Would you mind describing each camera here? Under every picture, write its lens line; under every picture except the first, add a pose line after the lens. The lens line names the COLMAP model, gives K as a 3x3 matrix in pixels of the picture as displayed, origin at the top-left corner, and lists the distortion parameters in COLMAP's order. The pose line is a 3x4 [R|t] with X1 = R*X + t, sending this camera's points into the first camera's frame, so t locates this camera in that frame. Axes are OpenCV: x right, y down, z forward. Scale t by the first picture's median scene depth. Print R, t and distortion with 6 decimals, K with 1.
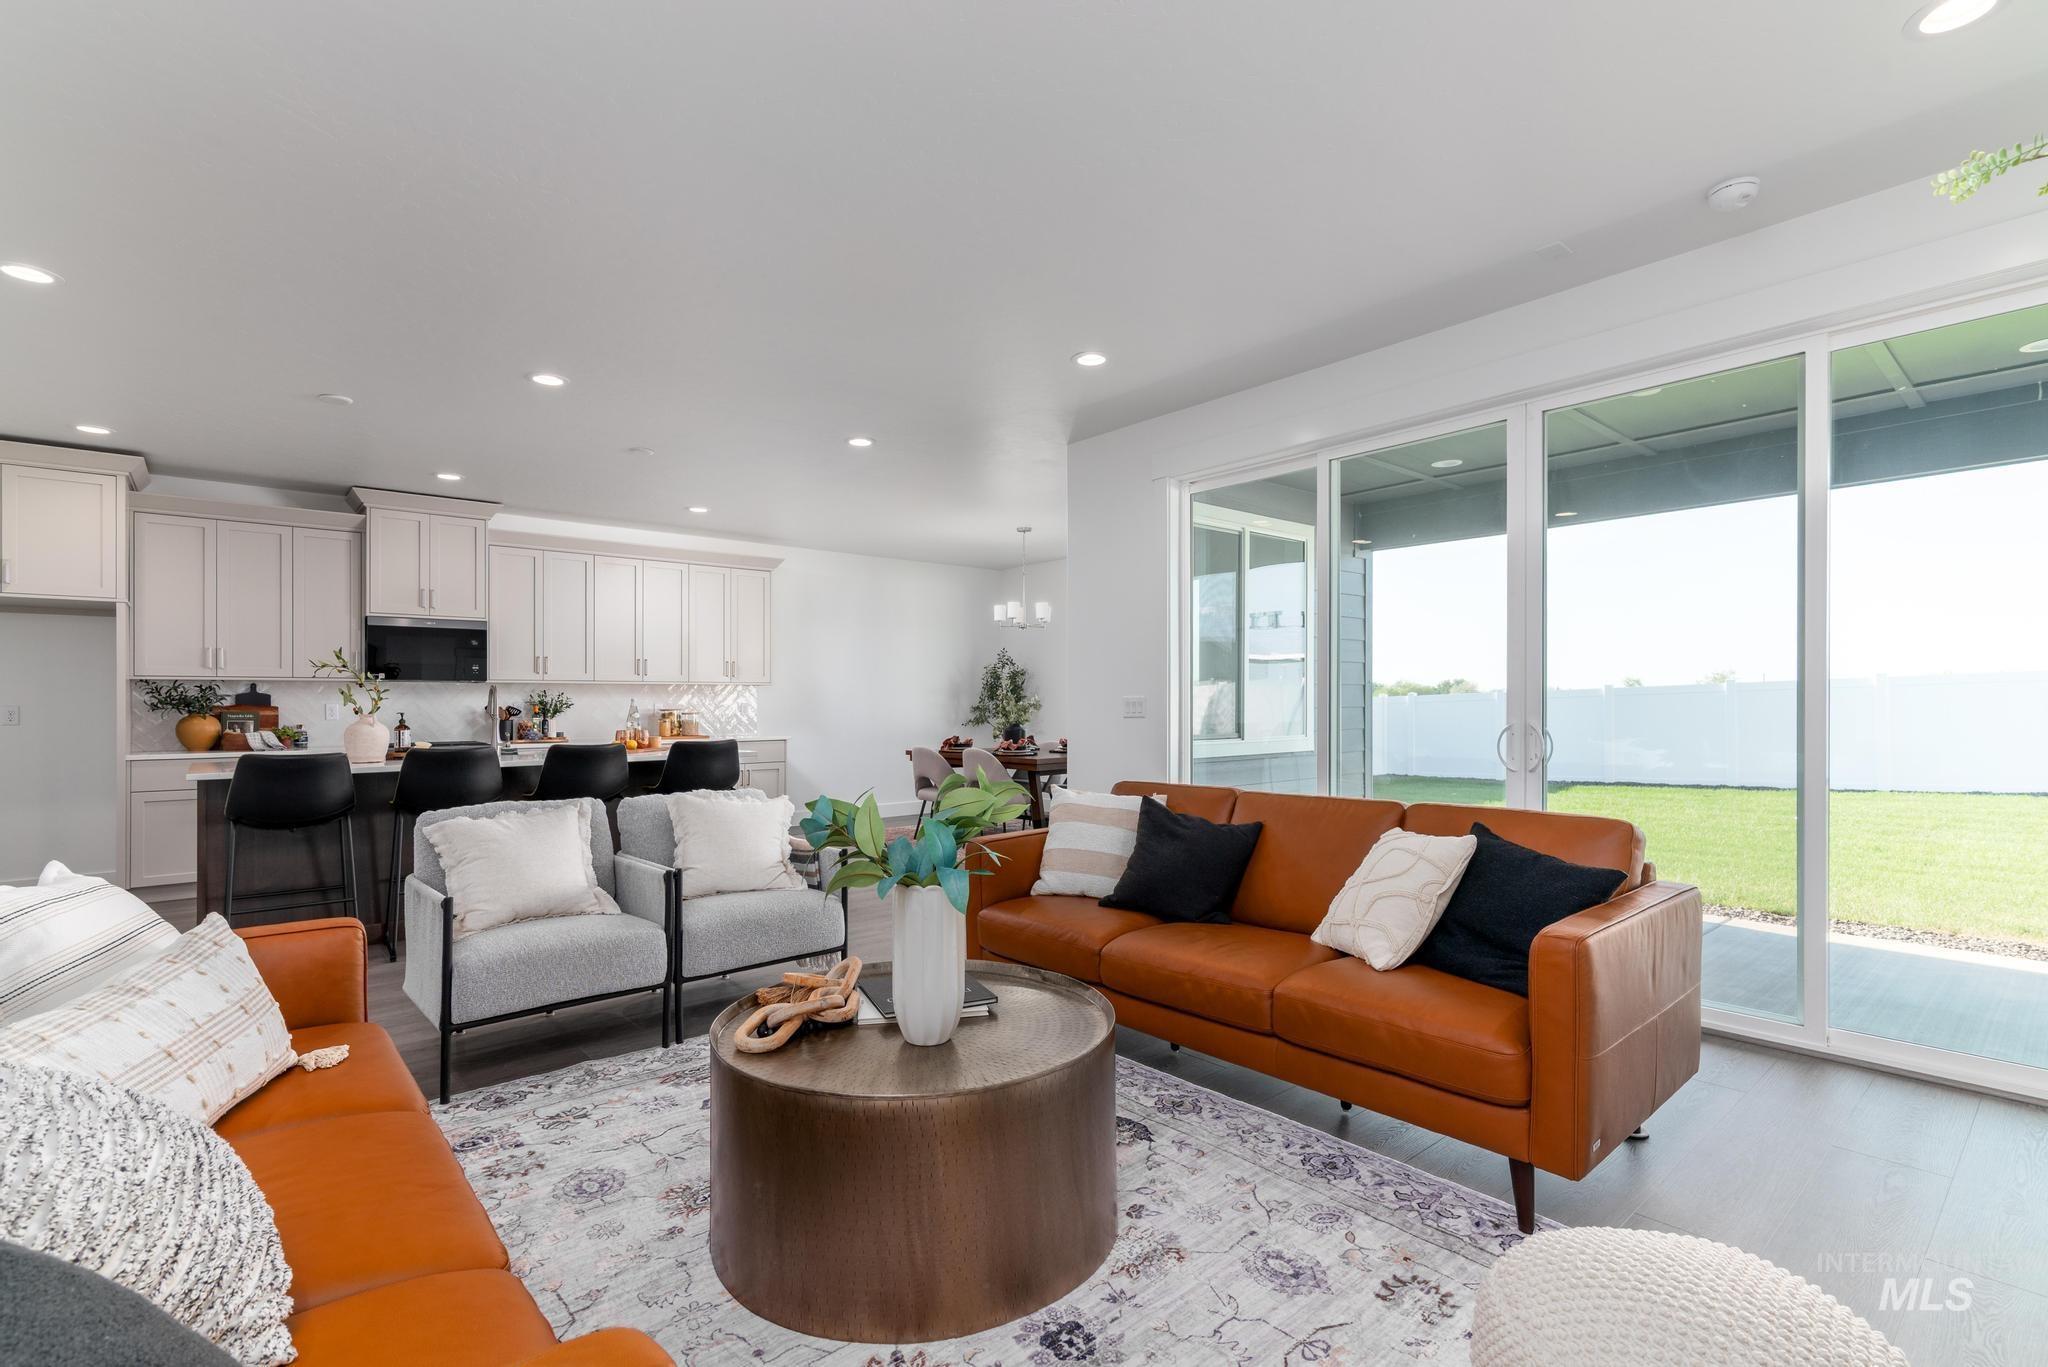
lens RADIAL K [[952.0, 0, 1024.7], [0, 952.0, 697.1], [0, 0, 1]] dist [0.003823, 0.000873]
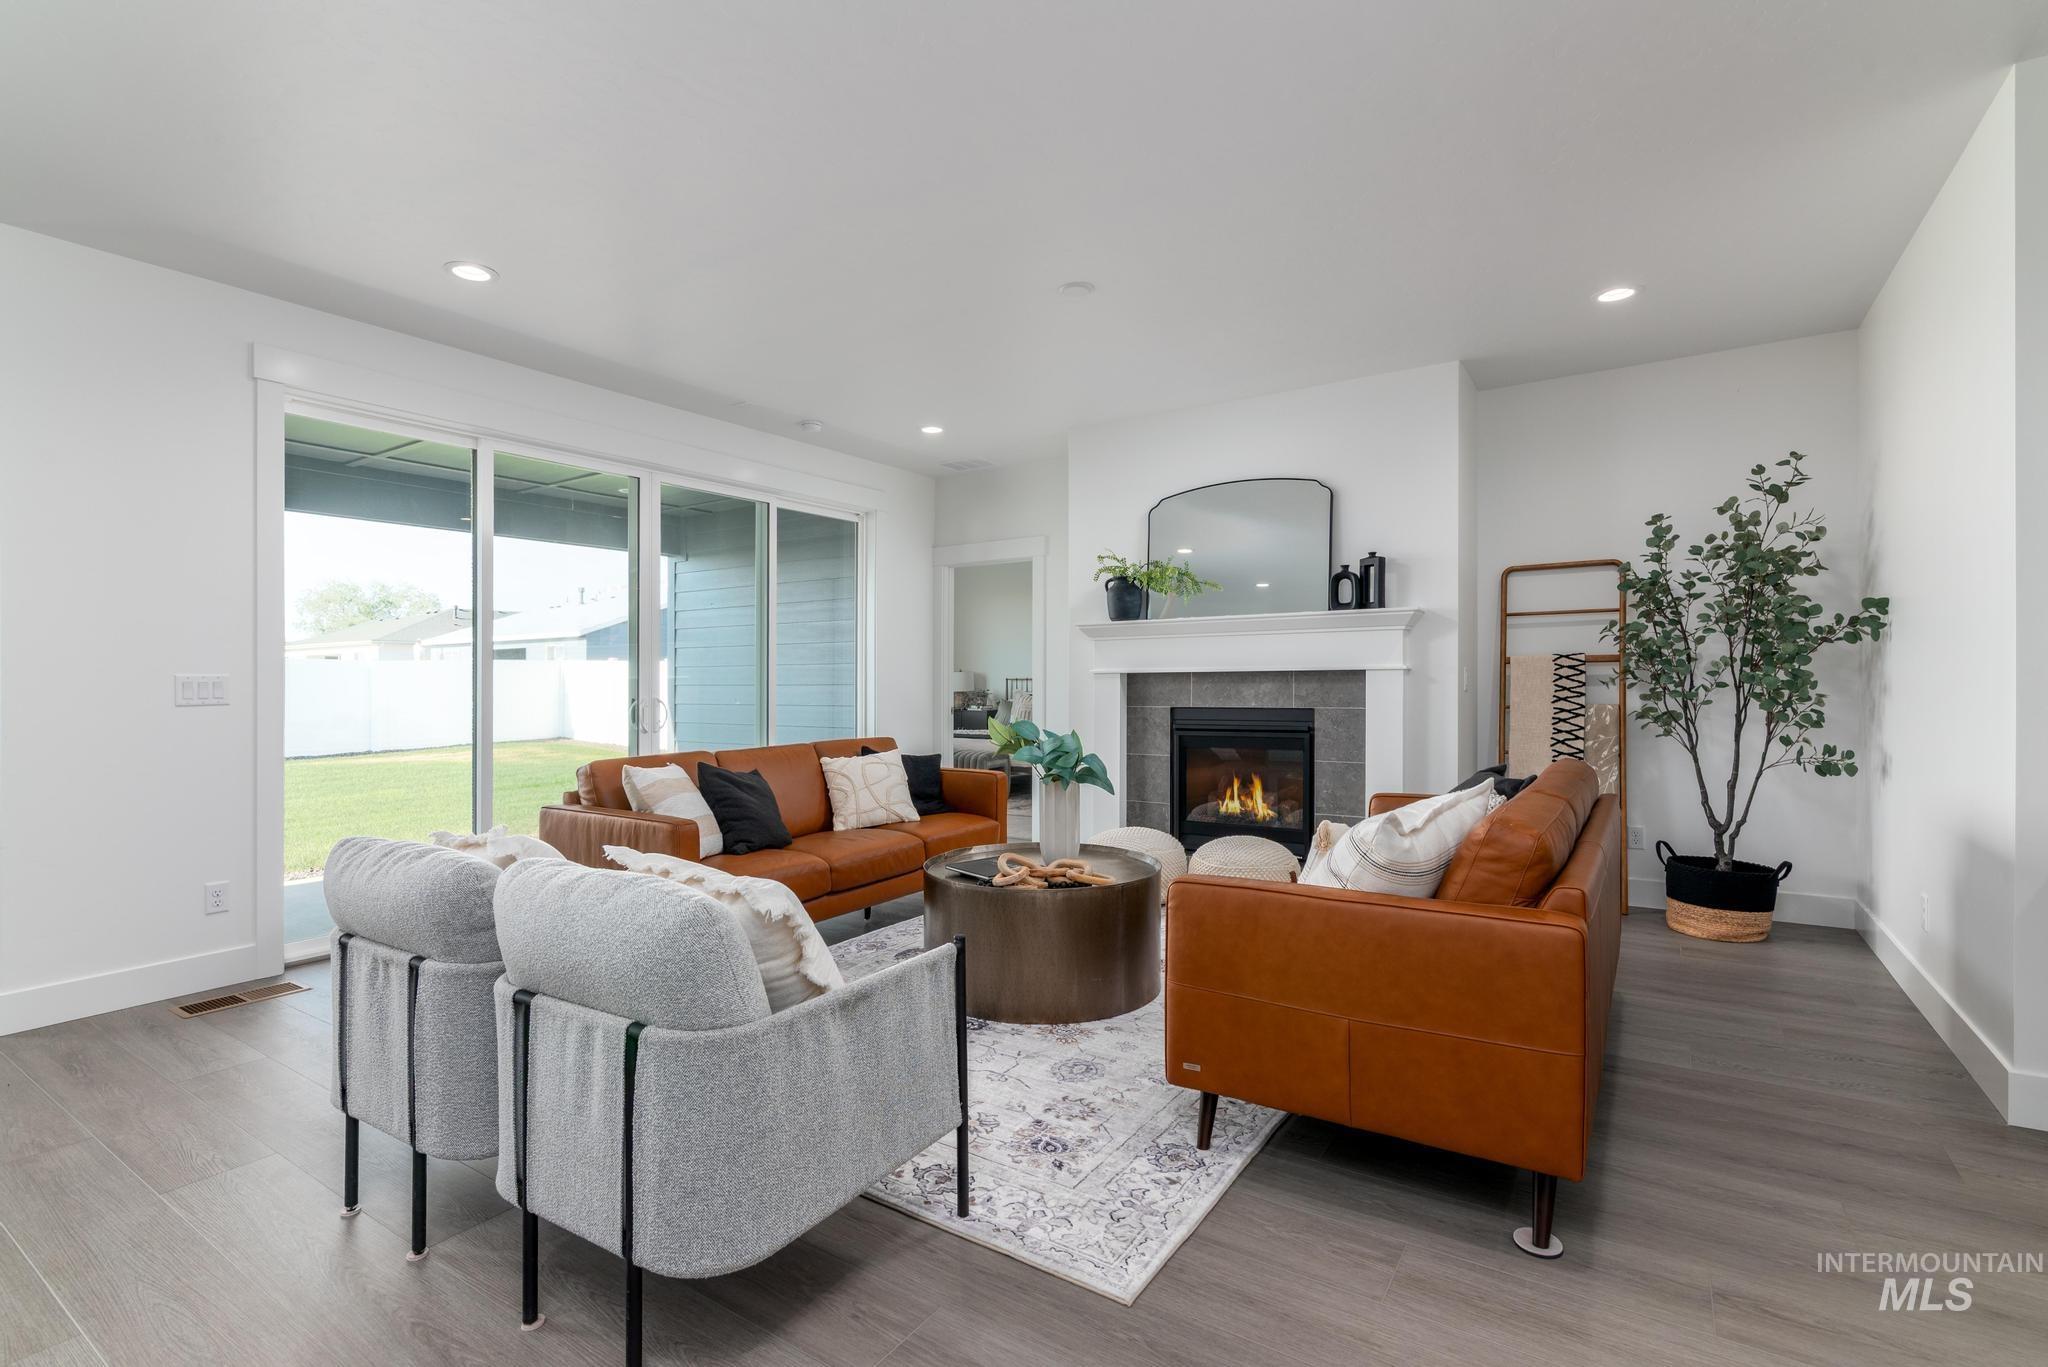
lens RADIAL K [[952.0, 0, 1031.9], [0, 952.0, 683.5], [0, 0, 1]] dist [0.003823, 0.000873]
pose [[-0.284557, 0.007366, 0.958631, -1.296856], [0.001766, 0.999973, -0.007160, 0.022318], [-0.958658, -0.000344, -0.284562, 1.131637]]
